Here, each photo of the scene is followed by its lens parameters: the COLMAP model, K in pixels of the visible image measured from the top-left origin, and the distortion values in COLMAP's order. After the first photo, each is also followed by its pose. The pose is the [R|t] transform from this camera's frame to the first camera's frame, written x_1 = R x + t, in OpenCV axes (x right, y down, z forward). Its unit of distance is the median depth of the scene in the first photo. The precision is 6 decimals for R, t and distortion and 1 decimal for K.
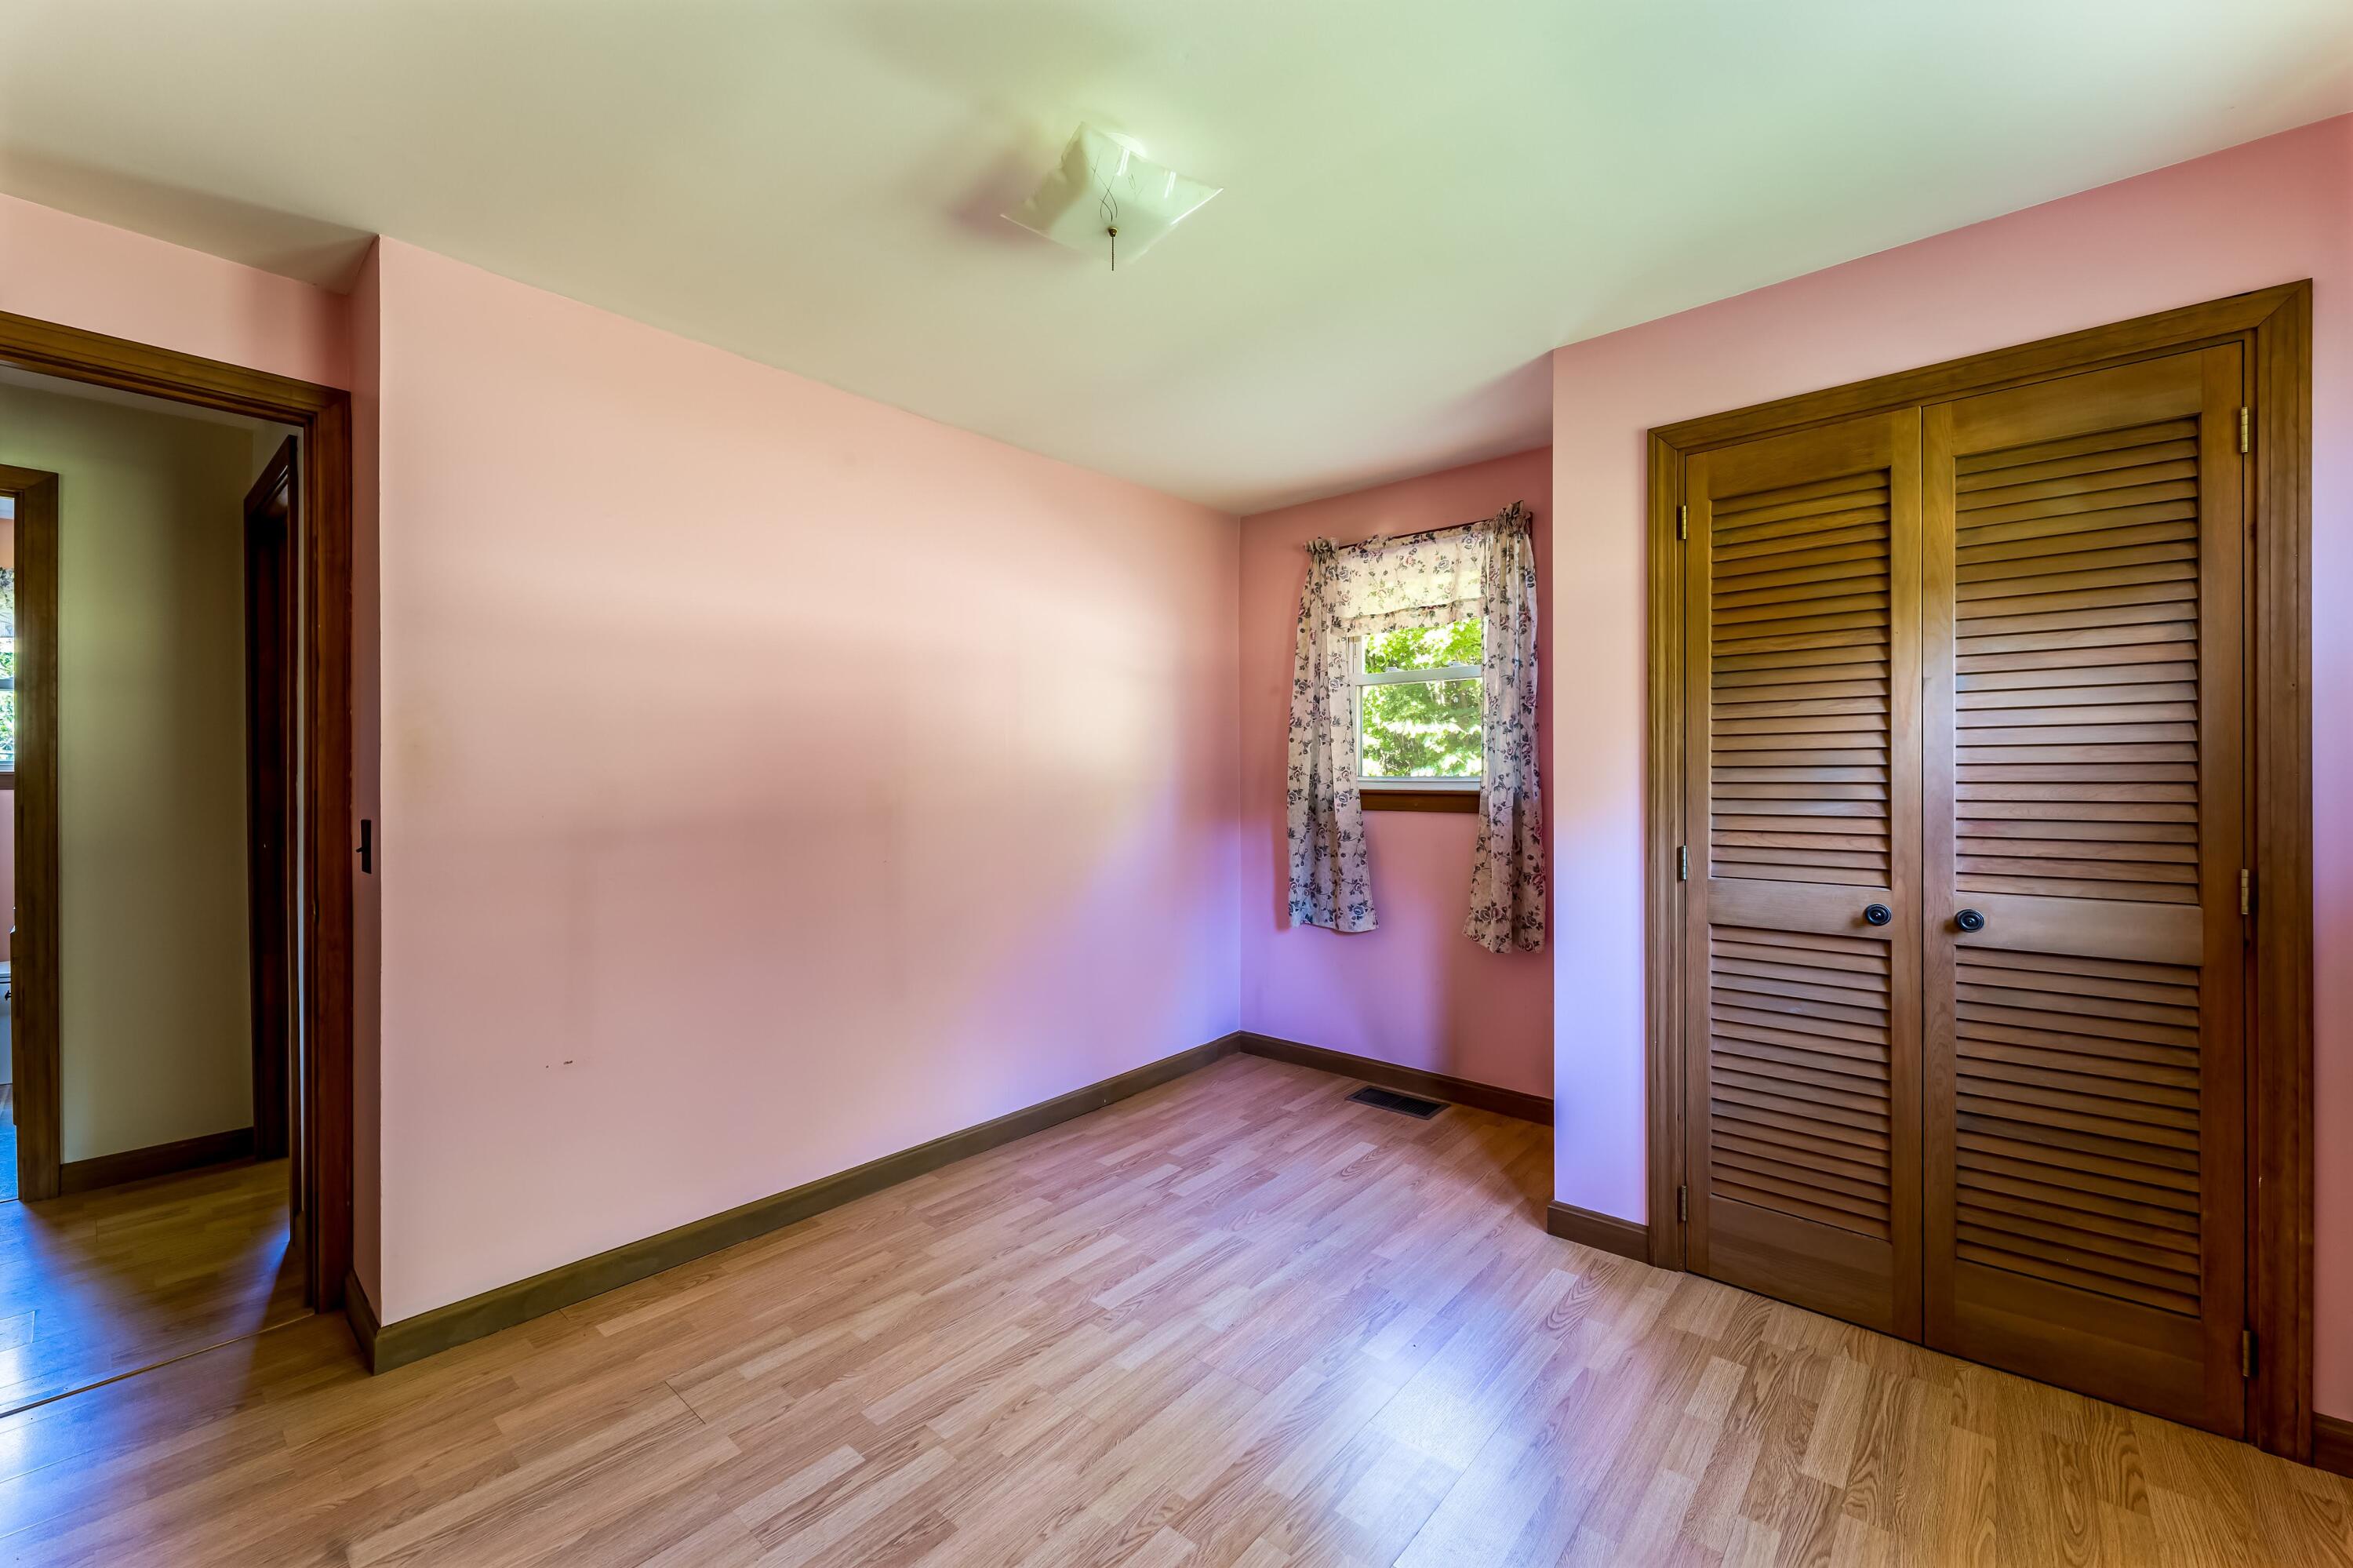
lens RADIAL K [[937.9, 0, 1190.4], [0, 937.9, 779.0], [0, 0, 1]] dist [-0.002059, -0.000369]
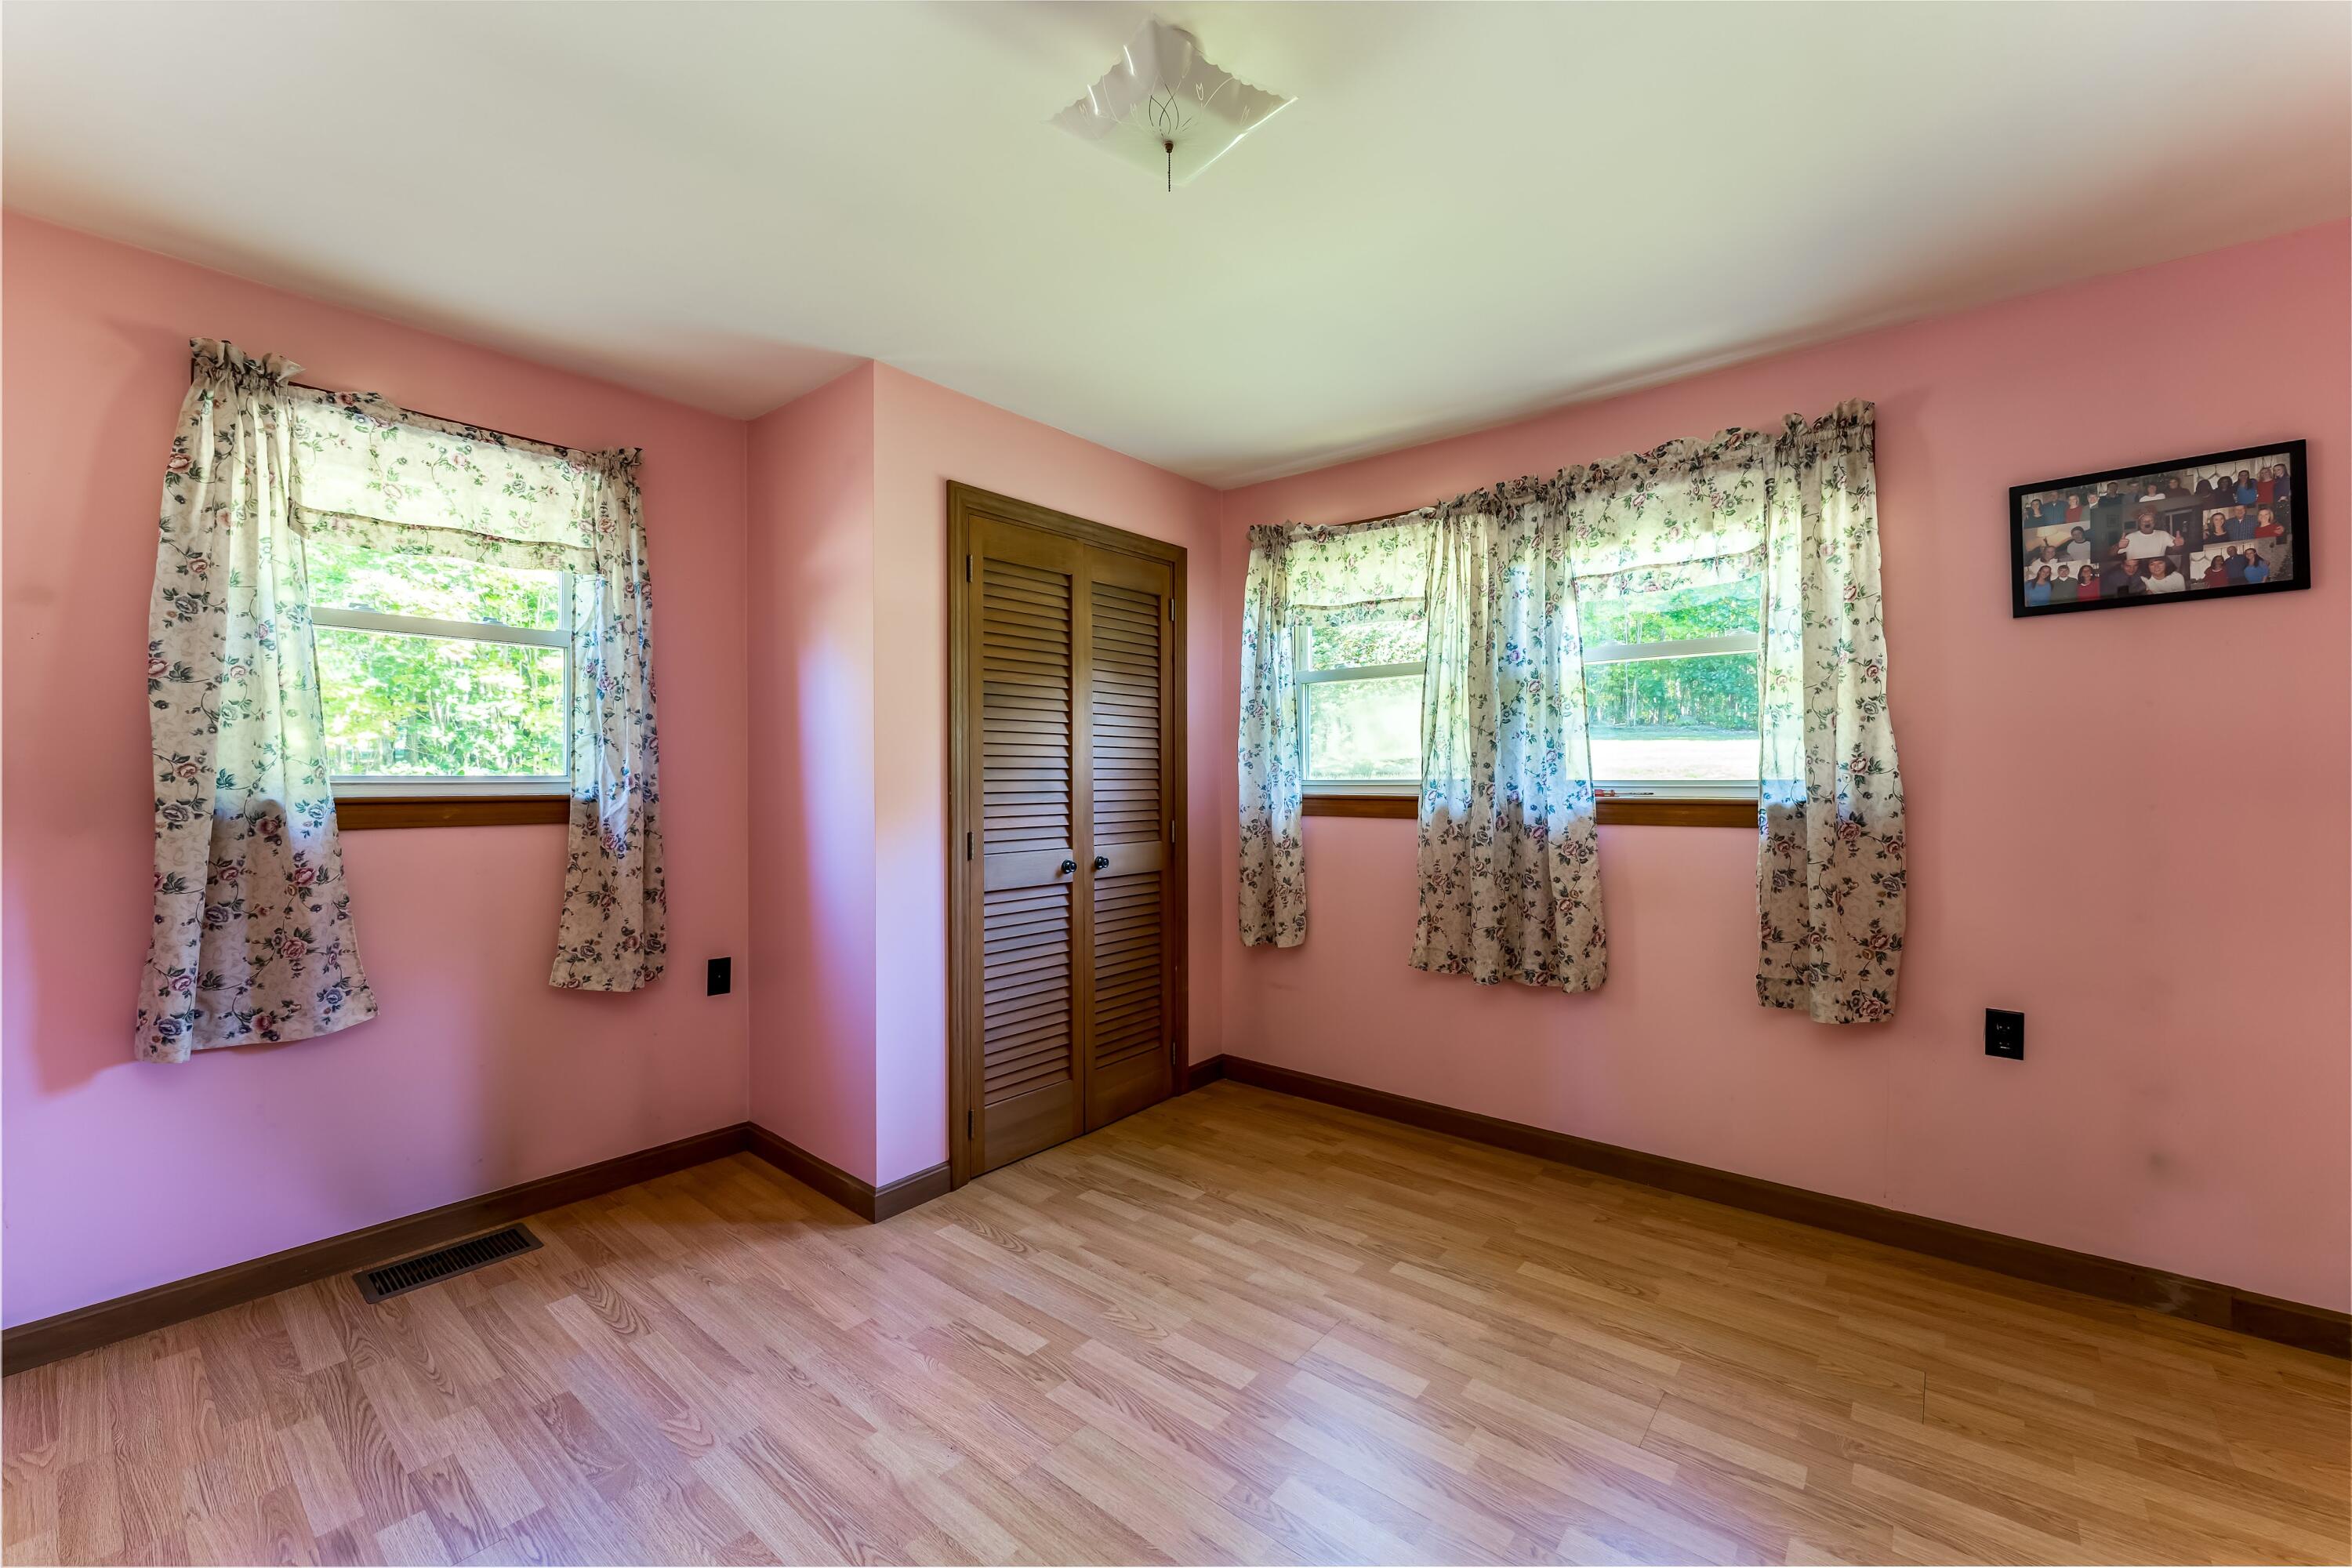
lens RADIAL K [[937.5, 0, 1189.9], [0, 937.5, 779.0], [0, 0, 1]] dist [-0.002059, -0.000369]
pose [[-0.024398, 0.002537, 0.999699, -0.639464], [0.004479, 0.999987, -0.002428, 0.005266], [-0.999692, 0.004418, -0.024409, 0.672289]]
